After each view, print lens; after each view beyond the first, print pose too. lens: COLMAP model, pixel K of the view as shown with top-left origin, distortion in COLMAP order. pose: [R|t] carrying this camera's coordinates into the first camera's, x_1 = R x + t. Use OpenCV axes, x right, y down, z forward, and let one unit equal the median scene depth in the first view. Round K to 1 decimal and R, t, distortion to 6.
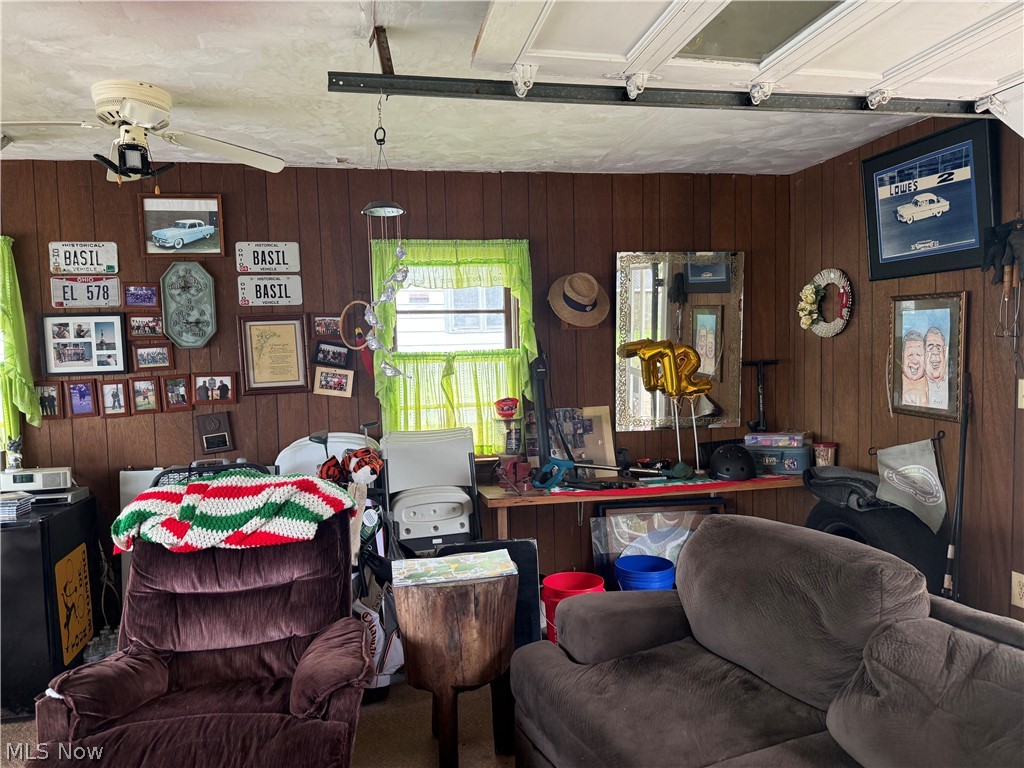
lens RADIAL K [[721.8, 0, 512.0], [0, 721.8, 384.0], [0, 0, 1]] dist [0.029252, -0.036742]
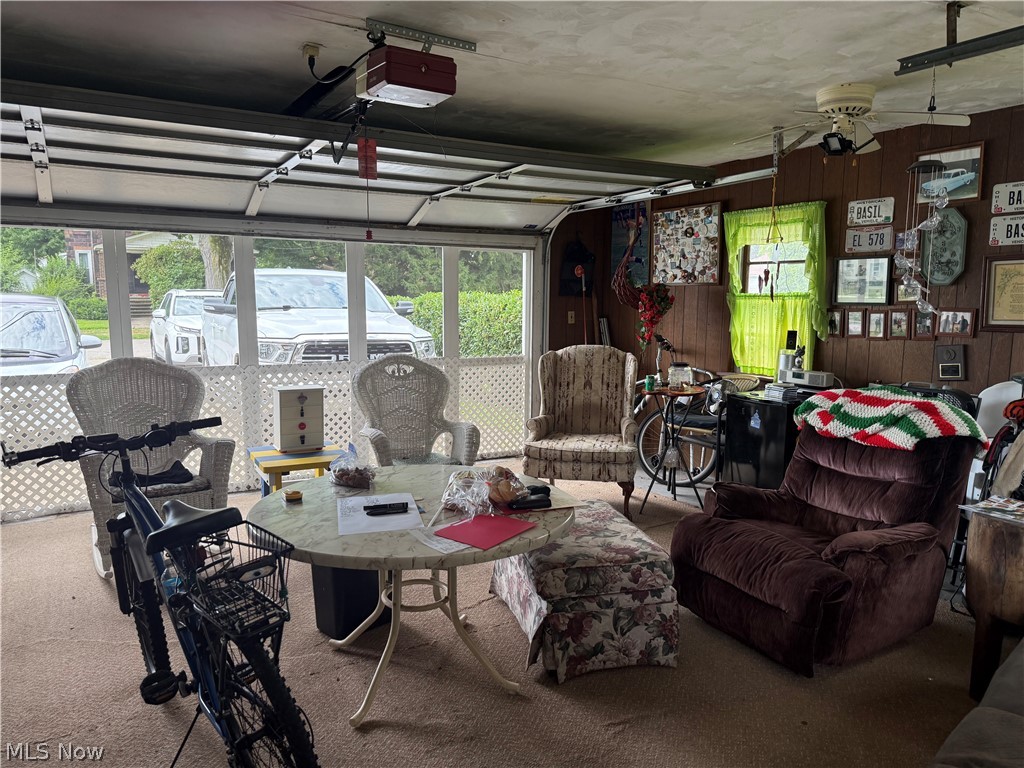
lens RADIAL K [[721.8, 0, 512.0], [0, 721.8, 384.0], [0, 0, 1]] dist [0.029252, -0.036742]
pose [[0.331458, 0.147888, -0.931807, 0.423638], [-0.063284, 0.988899, 0.134438, -0.007712], [0.941345, 0.014408, 0.337137, -0.009980]]
